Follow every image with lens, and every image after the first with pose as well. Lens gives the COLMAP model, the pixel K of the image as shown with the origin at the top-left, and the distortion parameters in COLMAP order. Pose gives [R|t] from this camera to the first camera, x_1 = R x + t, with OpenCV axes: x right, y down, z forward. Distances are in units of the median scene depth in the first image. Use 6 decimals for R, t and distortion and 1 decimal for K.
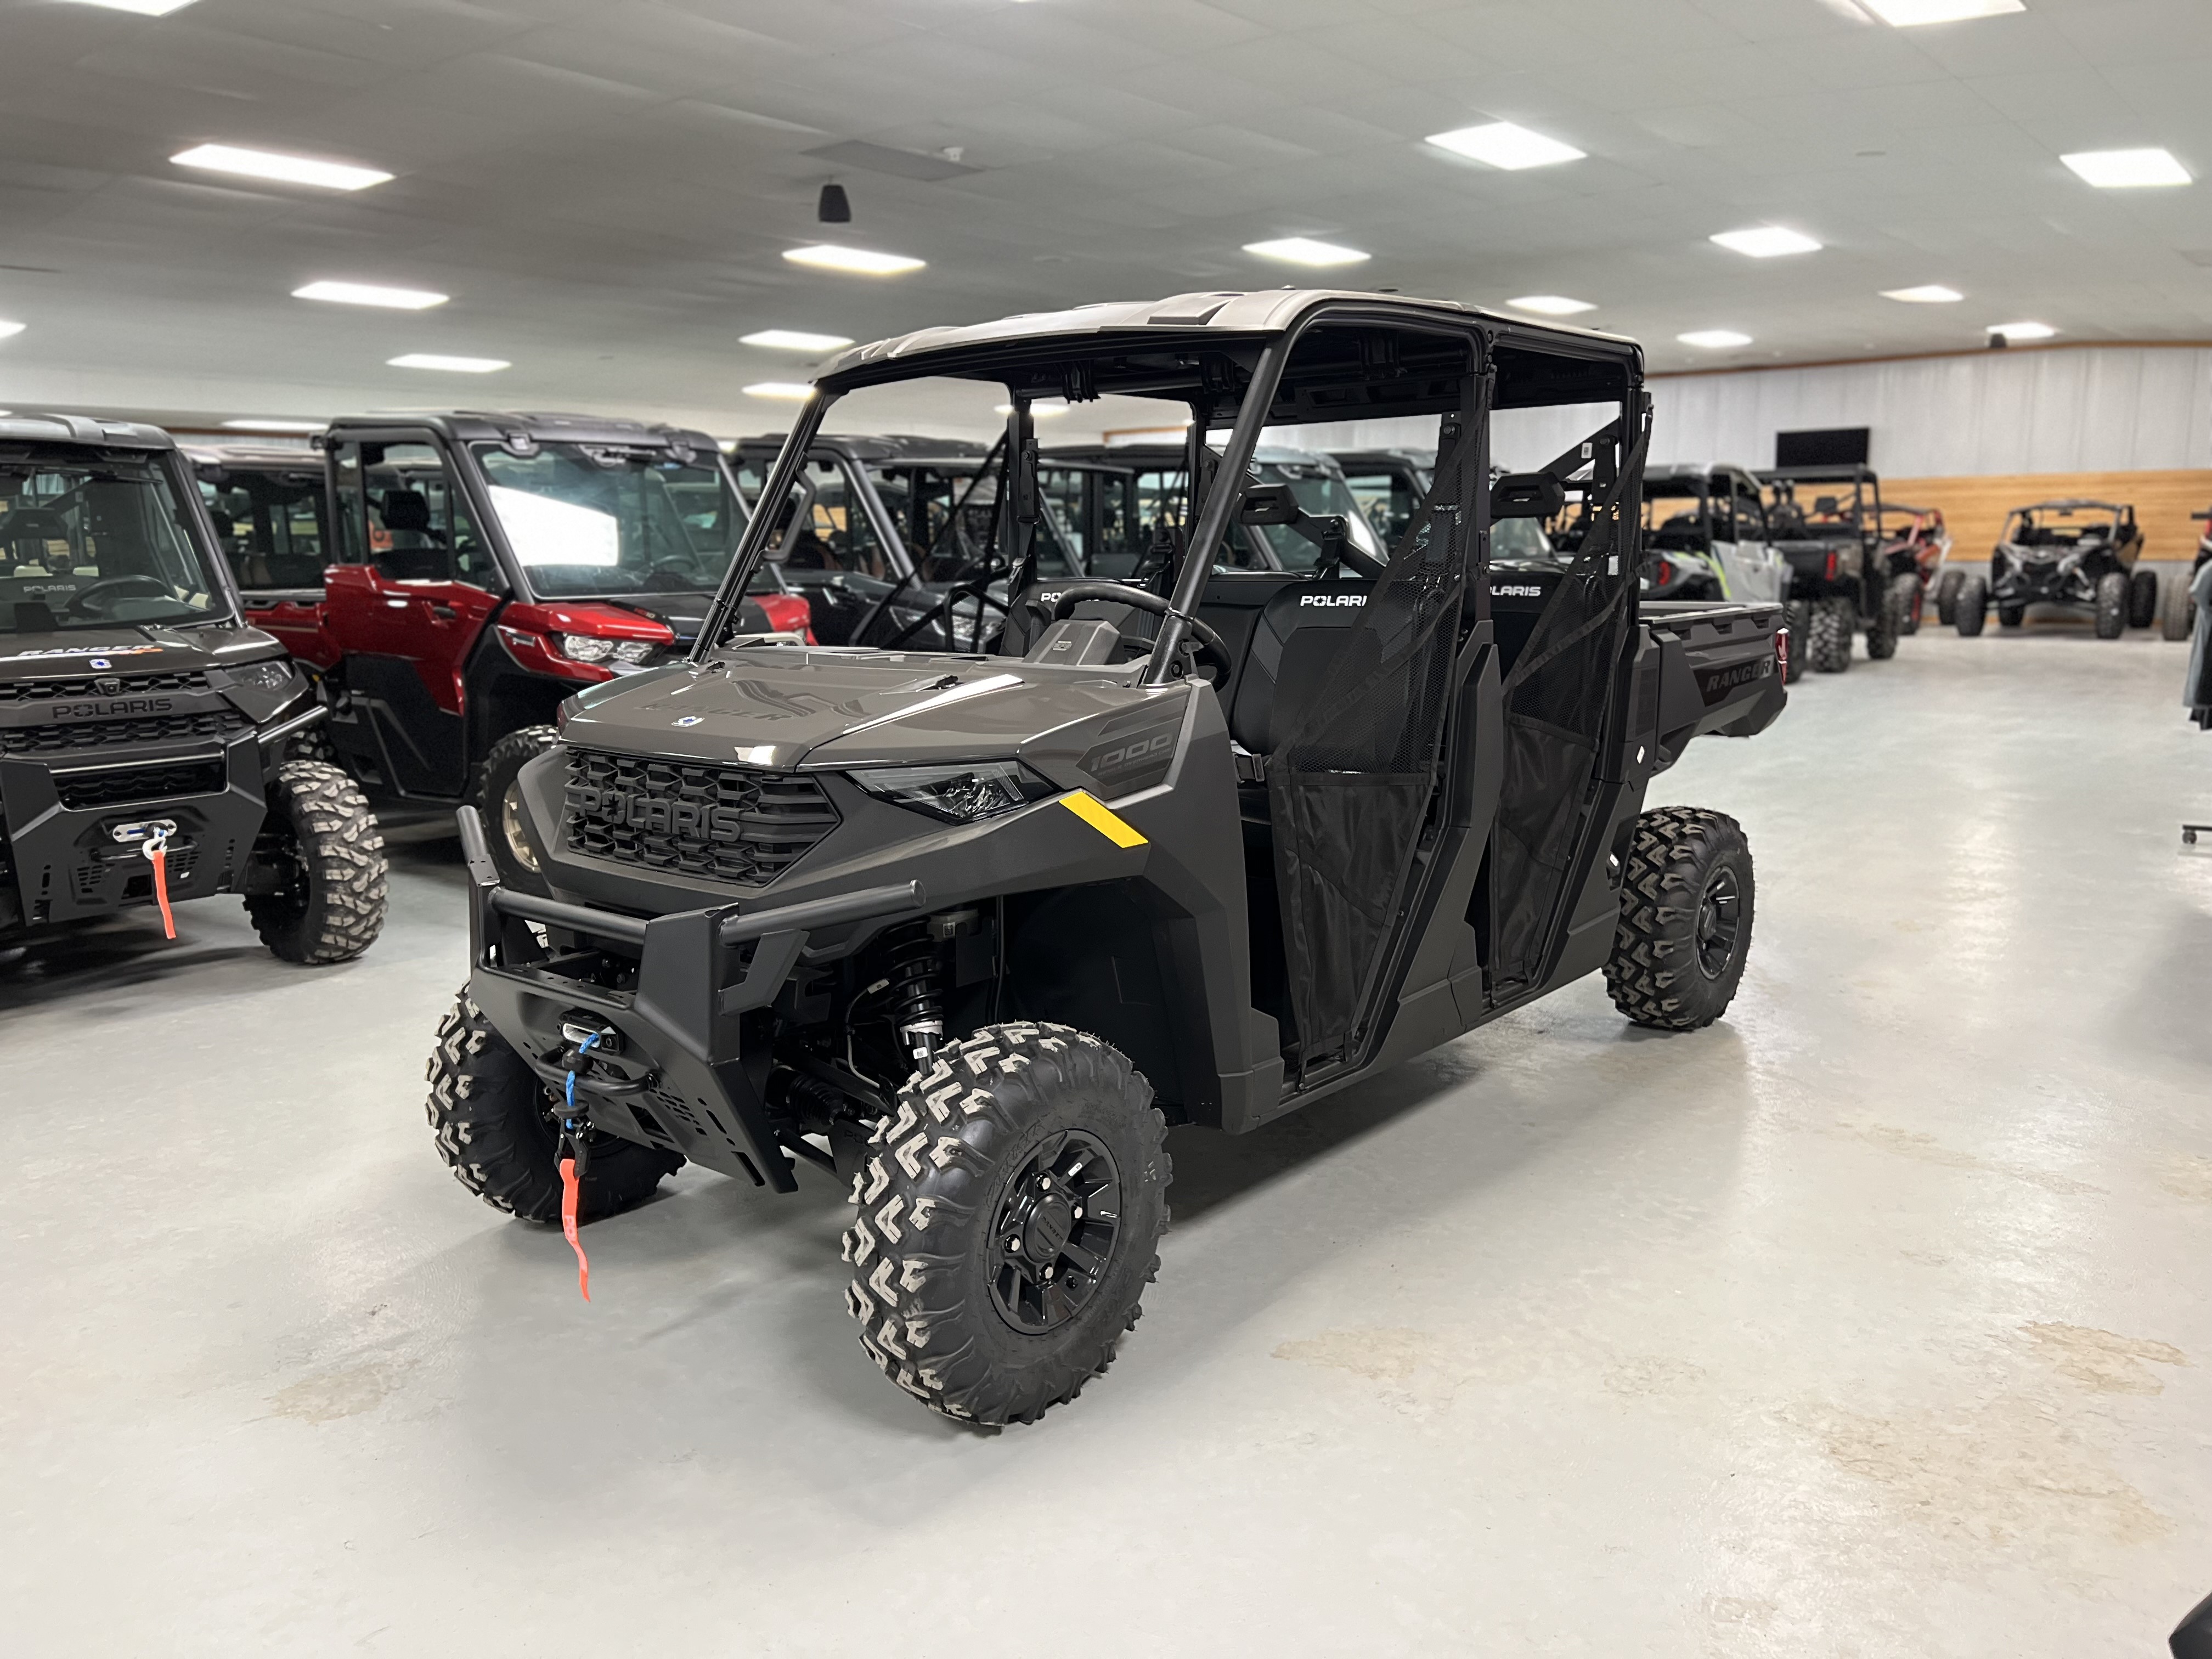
lens RADIAL K [[1651.1, 0, 1096.8], [0, 1651.1, 858.7], [0, 0, 1]] dist [0.008783, -0.001829]
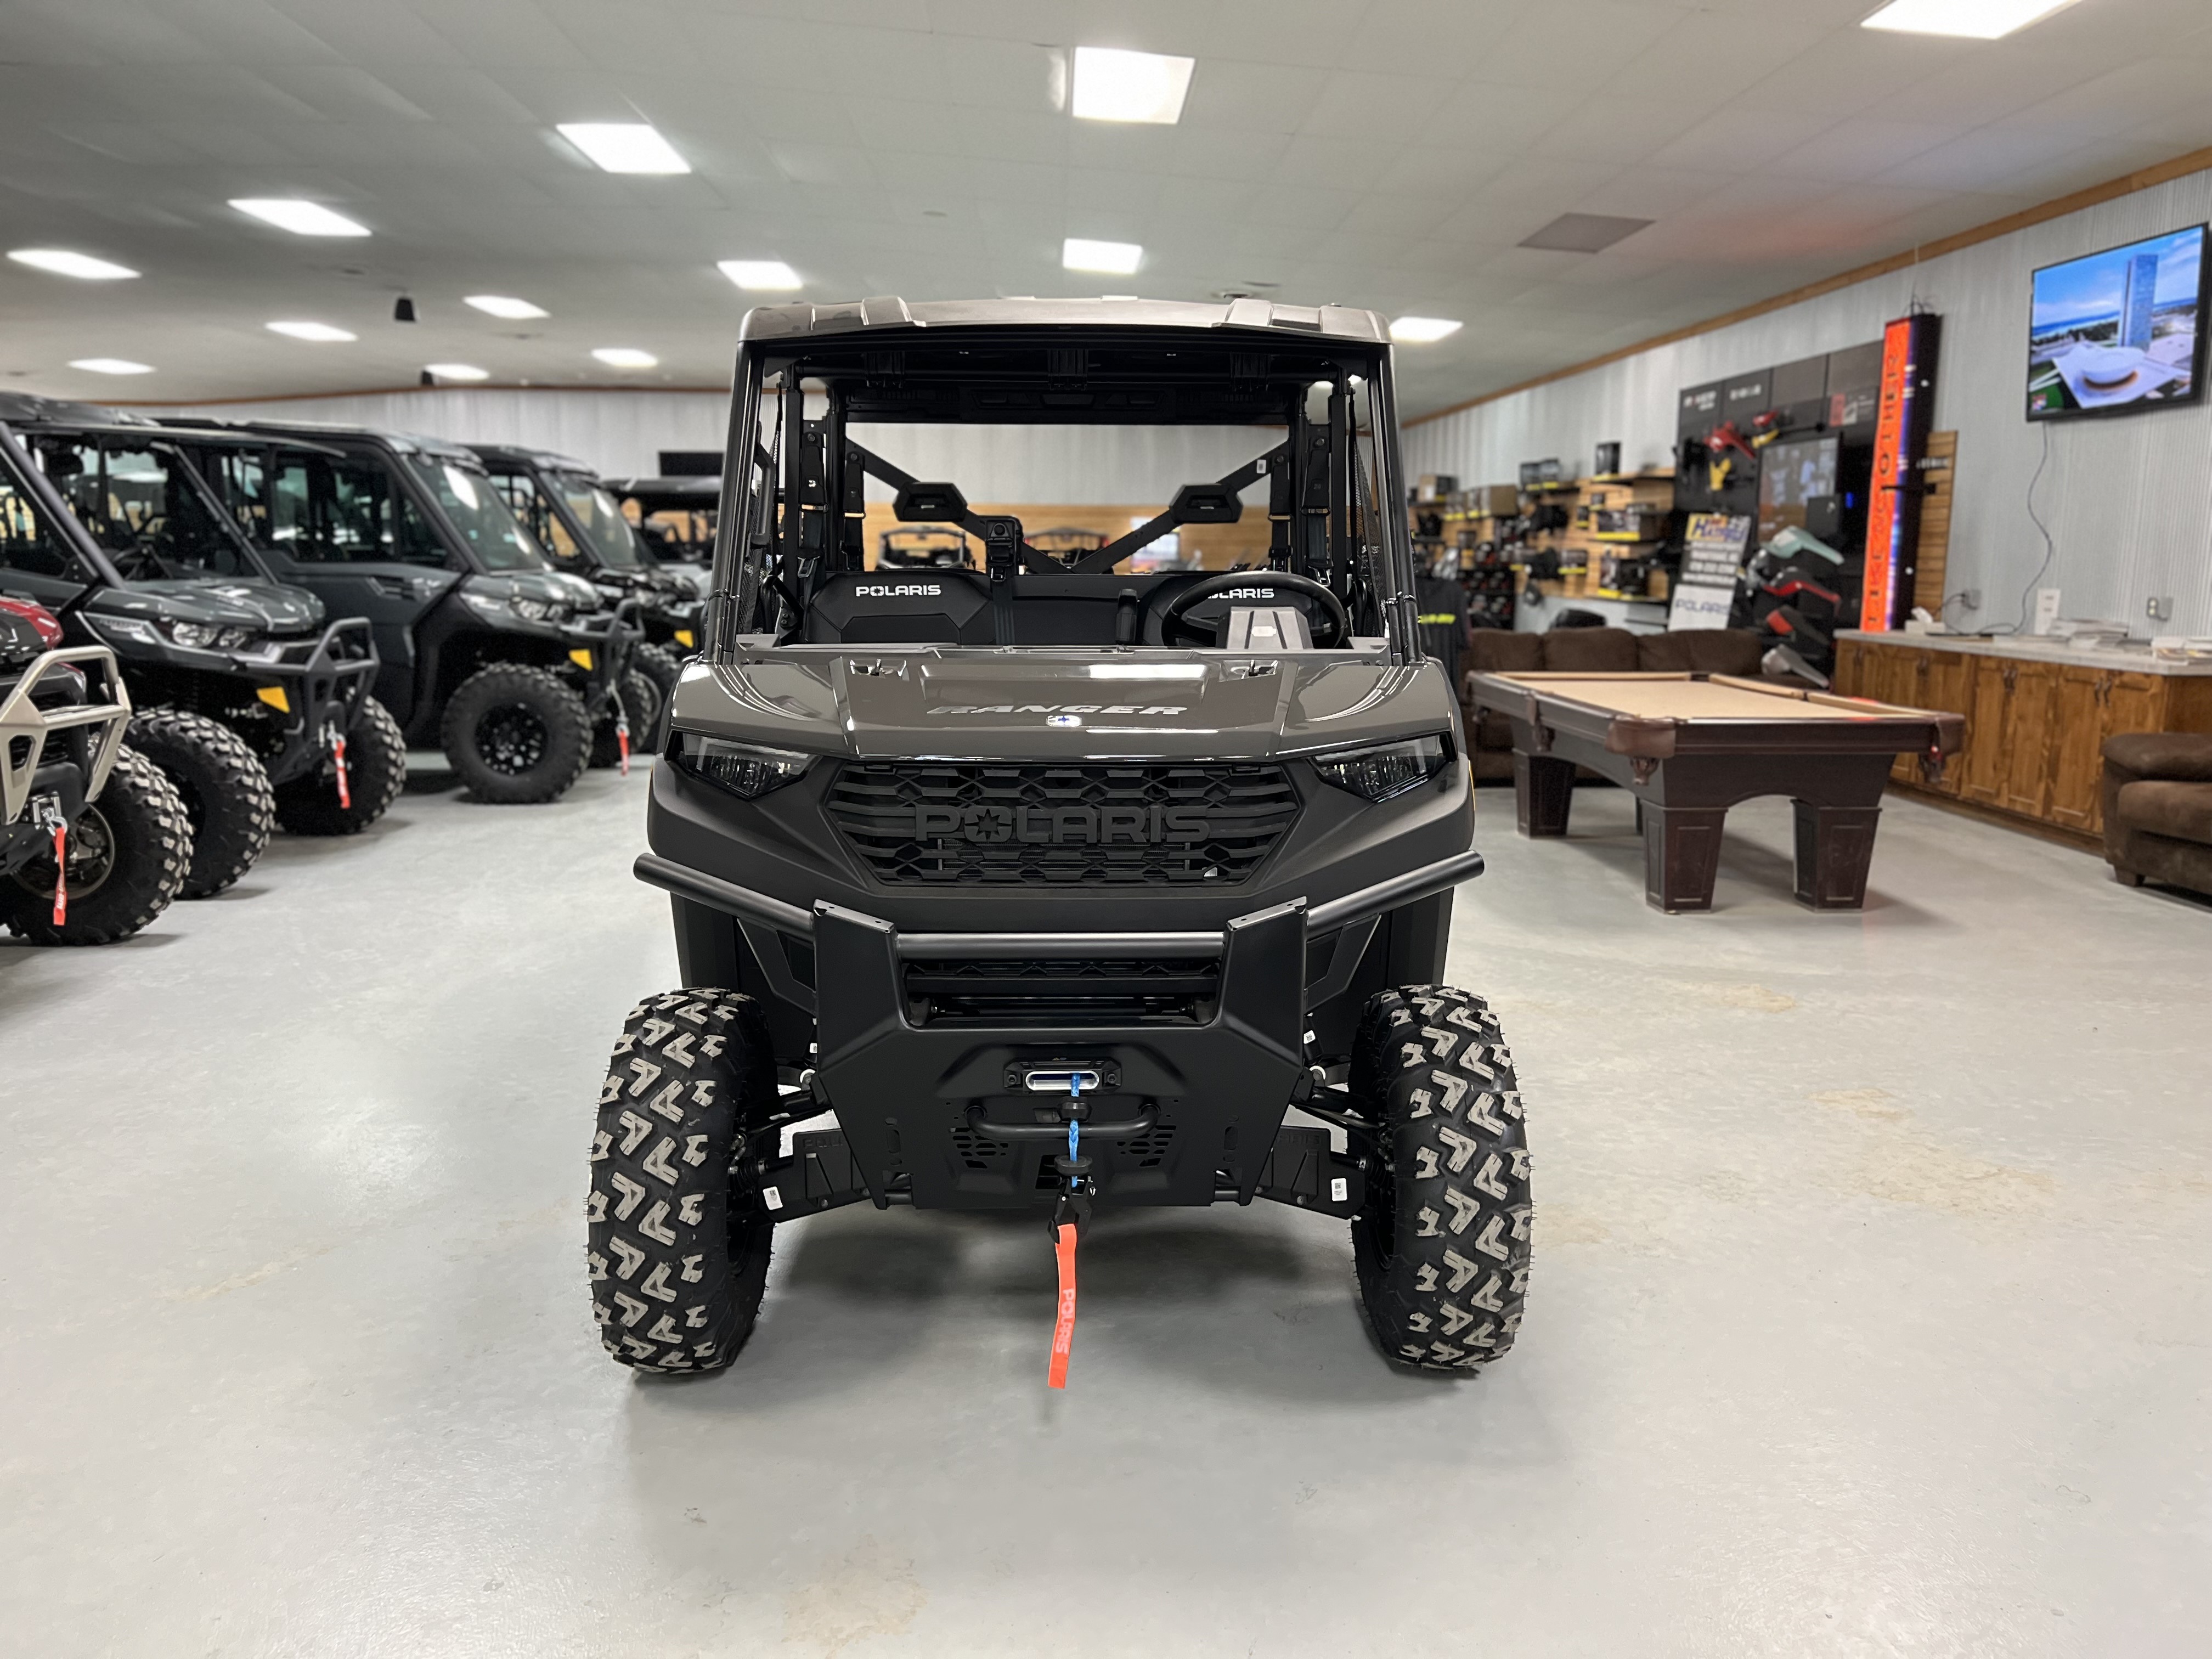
lens RADIAL K [[1651.1, 0, 1096.8], [0, 1651.1, 858.7], [0, 0, 1]] dist [0.008783, -0.001829]
pose [[0.747687, -0.101057, 0.656317, -0.734397], [0.107124, 0.993763, 0.030977, -0.029837], [-0.655354, 0.047146, 0.753849, 0.282640]]
